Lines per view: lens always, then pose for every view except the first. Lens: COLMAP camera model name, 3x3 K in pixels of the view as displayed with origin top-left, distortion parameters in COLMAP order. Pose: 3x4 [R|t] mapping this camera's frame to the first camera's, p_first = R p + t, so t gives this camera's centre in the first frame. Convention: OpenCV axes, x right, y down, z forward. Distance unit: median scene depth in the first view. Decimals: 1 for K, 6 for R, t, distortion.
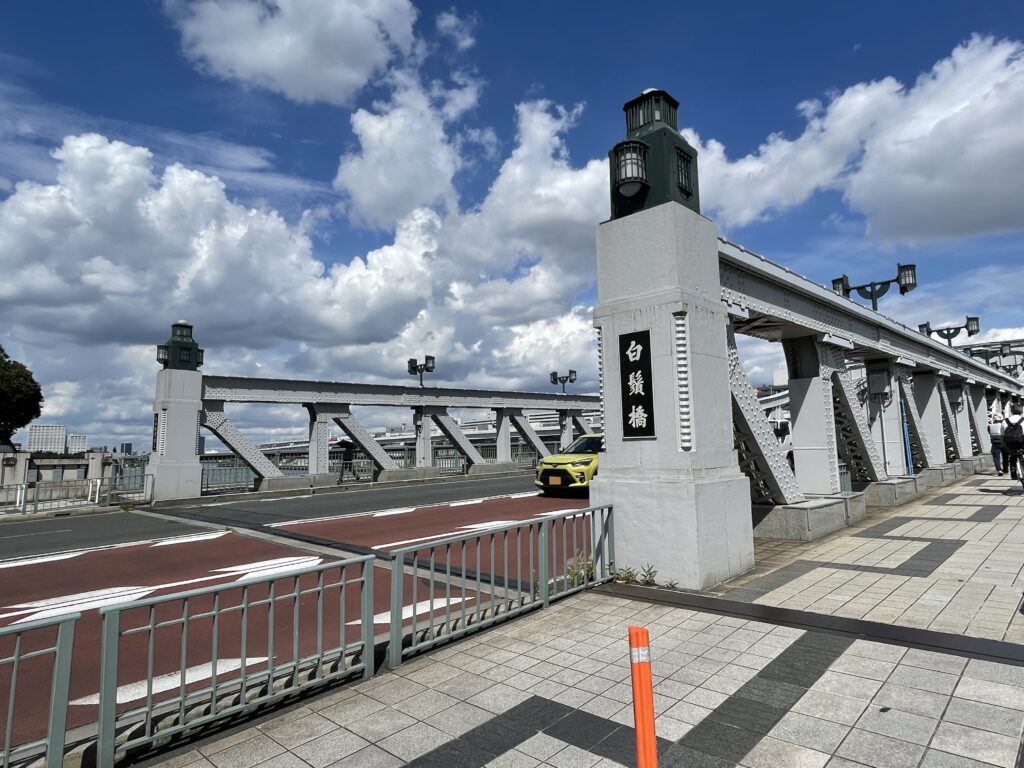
lens RADIAL K [[606.9, 0, 514.1], [0, 606.9, 382.0], [0, 0, 1]] dist [0.035583, 0.001471]
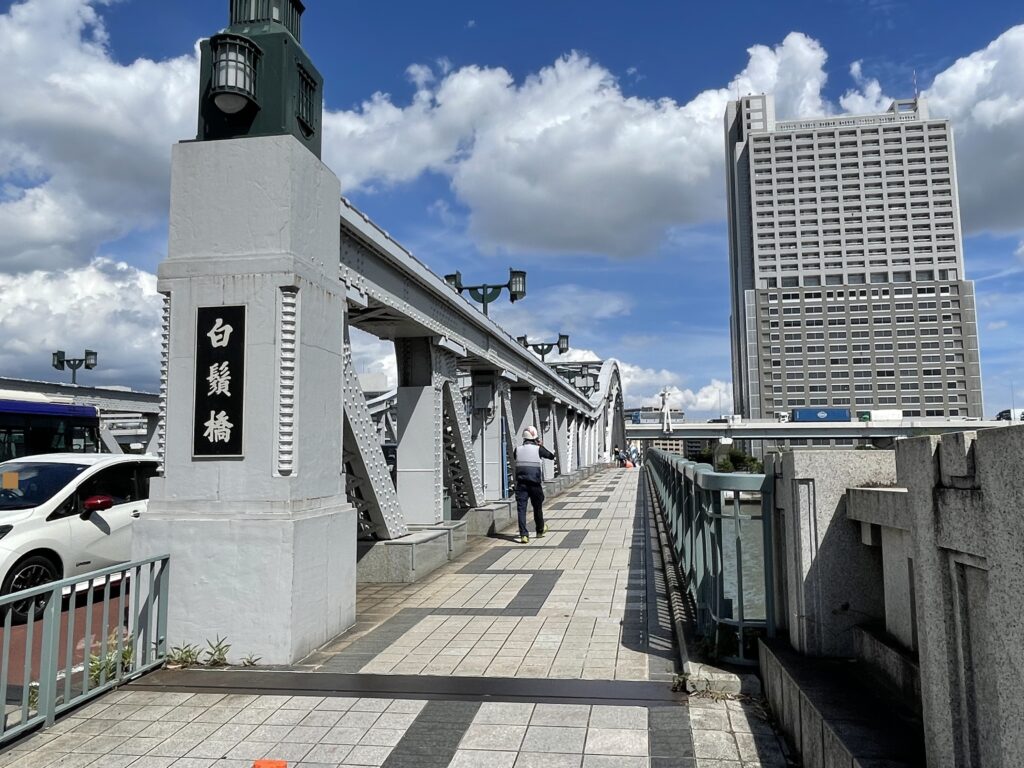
lens RADIAL K [[780.5, 0, 504.7], [0, 780.5, 378.7], [0, 0, 1]] dist [0.034241, -0.045648]
pose [[0.828901, 0.072196, 0.554717, -0.018373], [-0.070651, 0.997207, -0.024213, 0.000298], [-0.554916, -0.019122, 0.831686, 0.043203]]
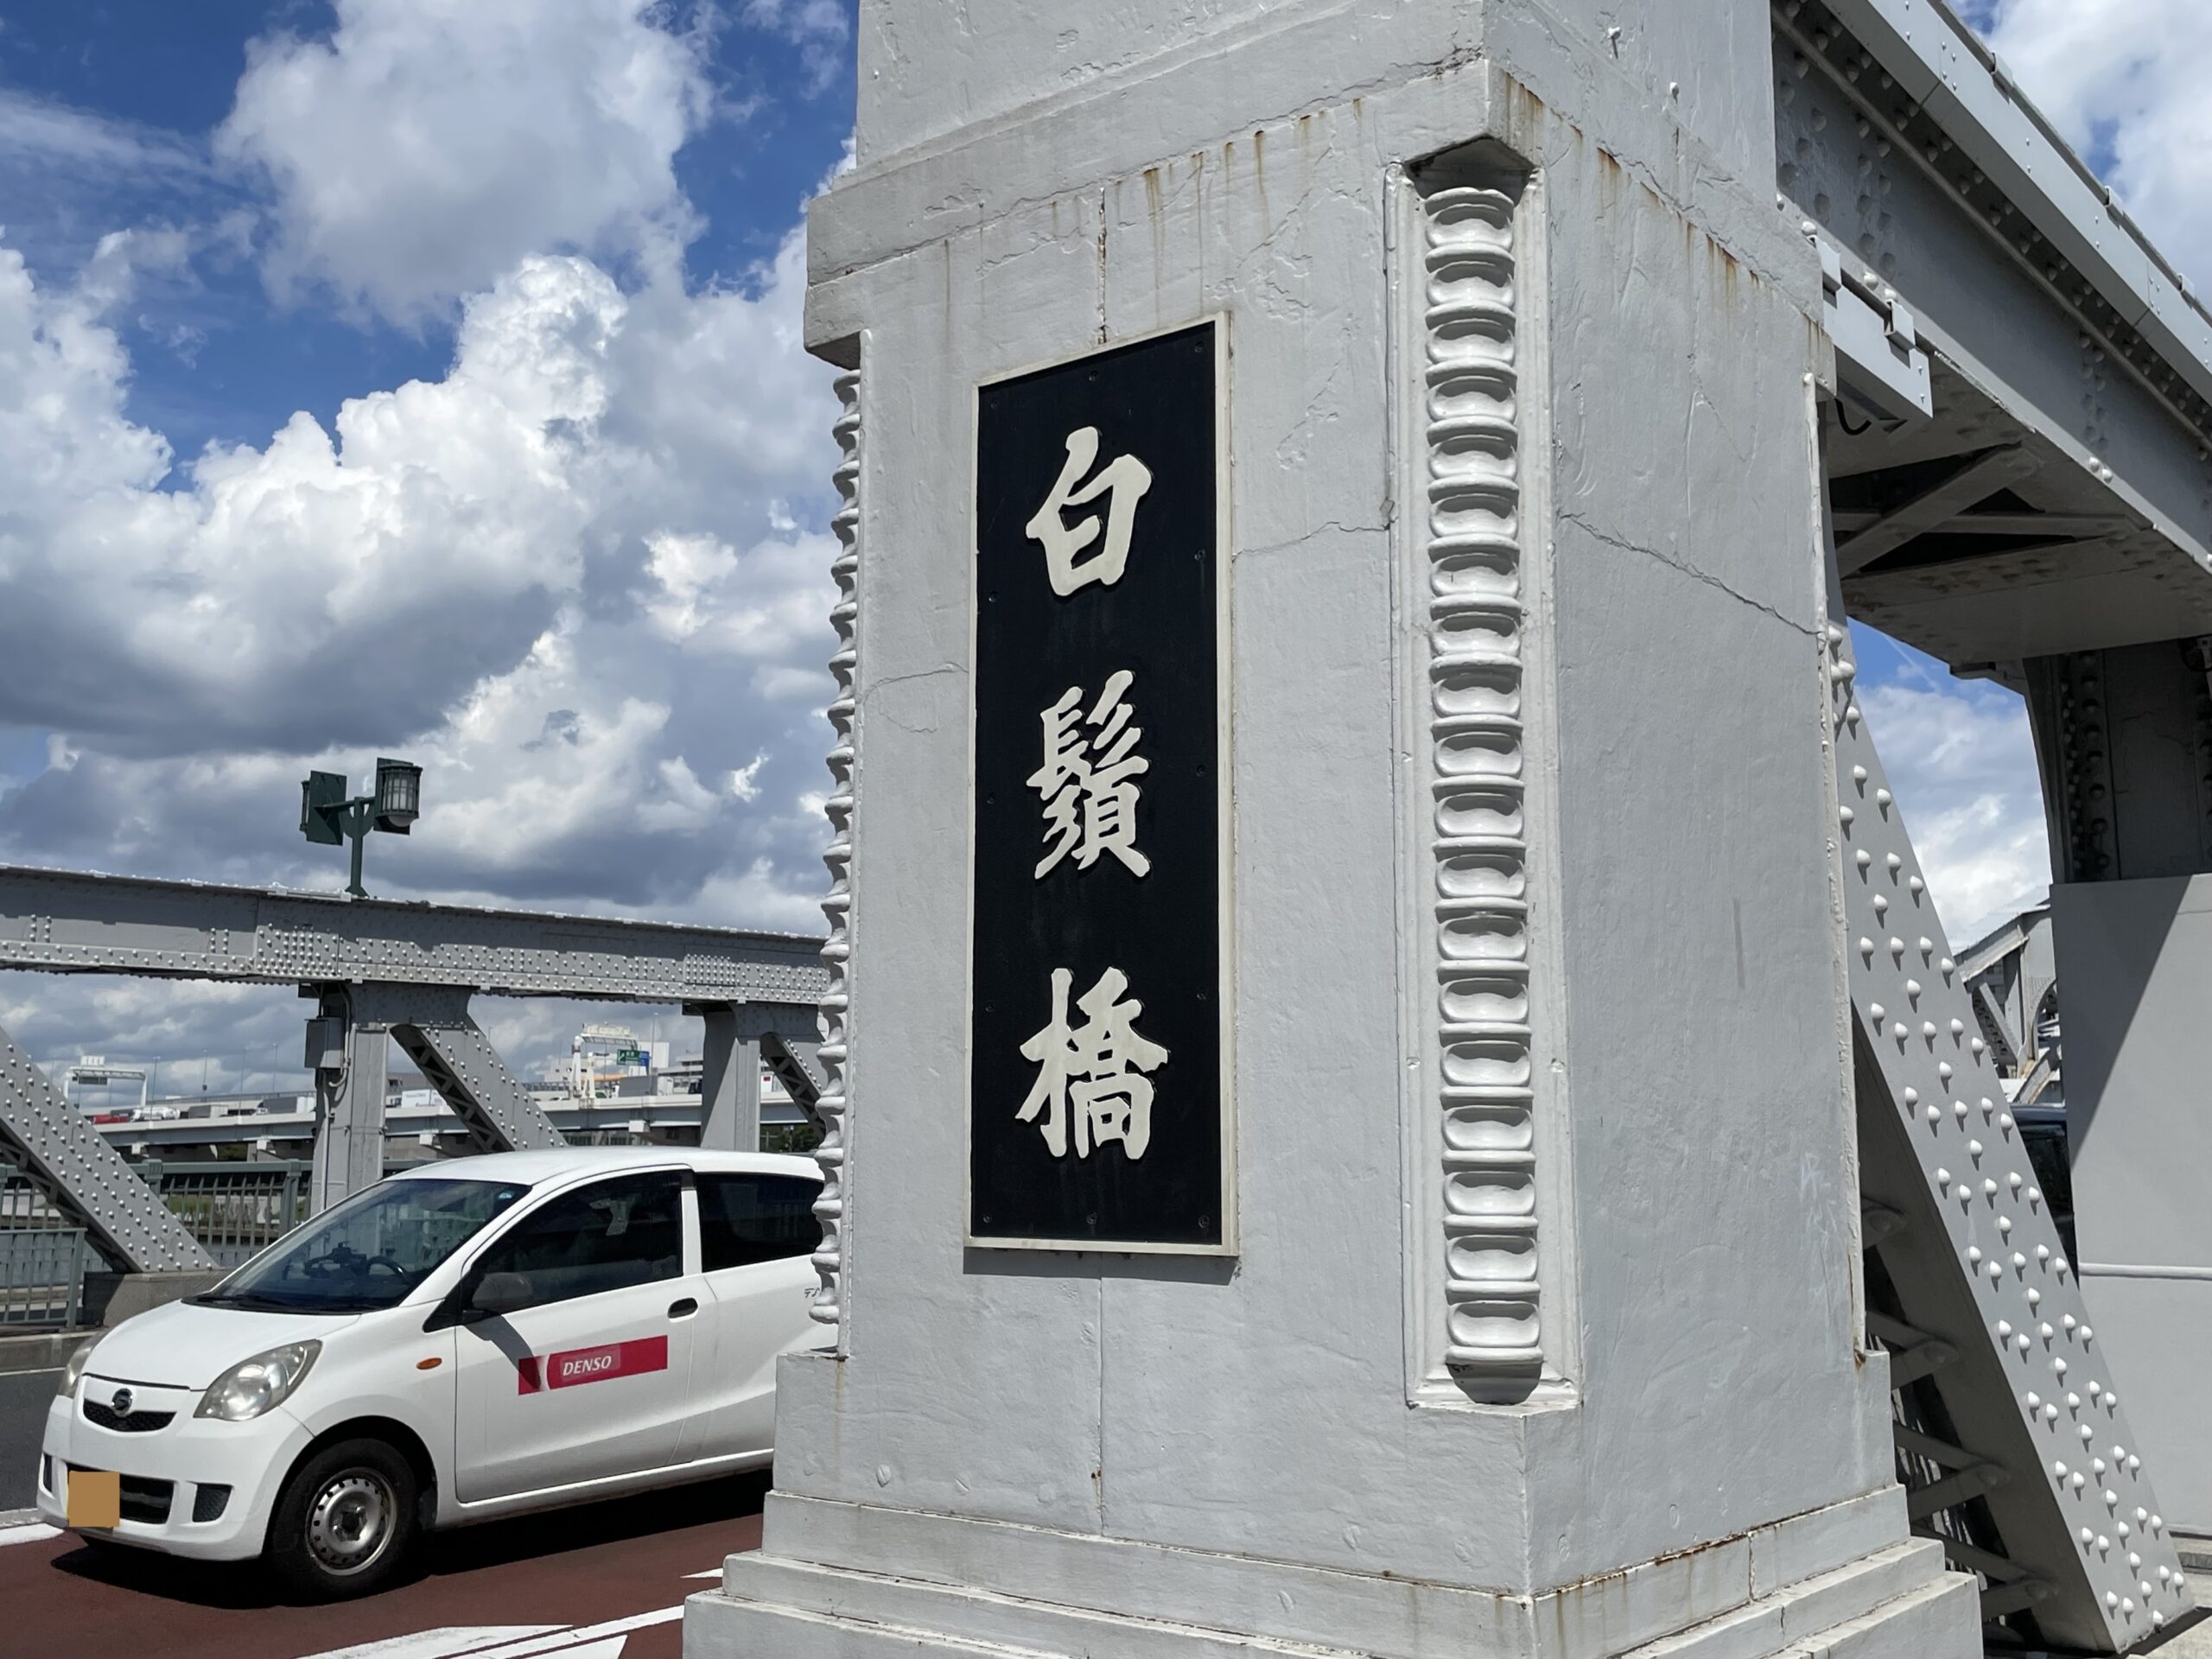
lens RADIAL K [[2196.8, 0, 1089.7], [0, 2196.8, 790.9], [0, 0, 1]] dist [0.053312, 0.000000]
pose [[0.995013, 0.043710, 0.089660, 0.107775], [-0.038296, 0.997388, -0.061241, 0.020373], [-0.092103, 0.057502, 0.994088, 0.382823]]
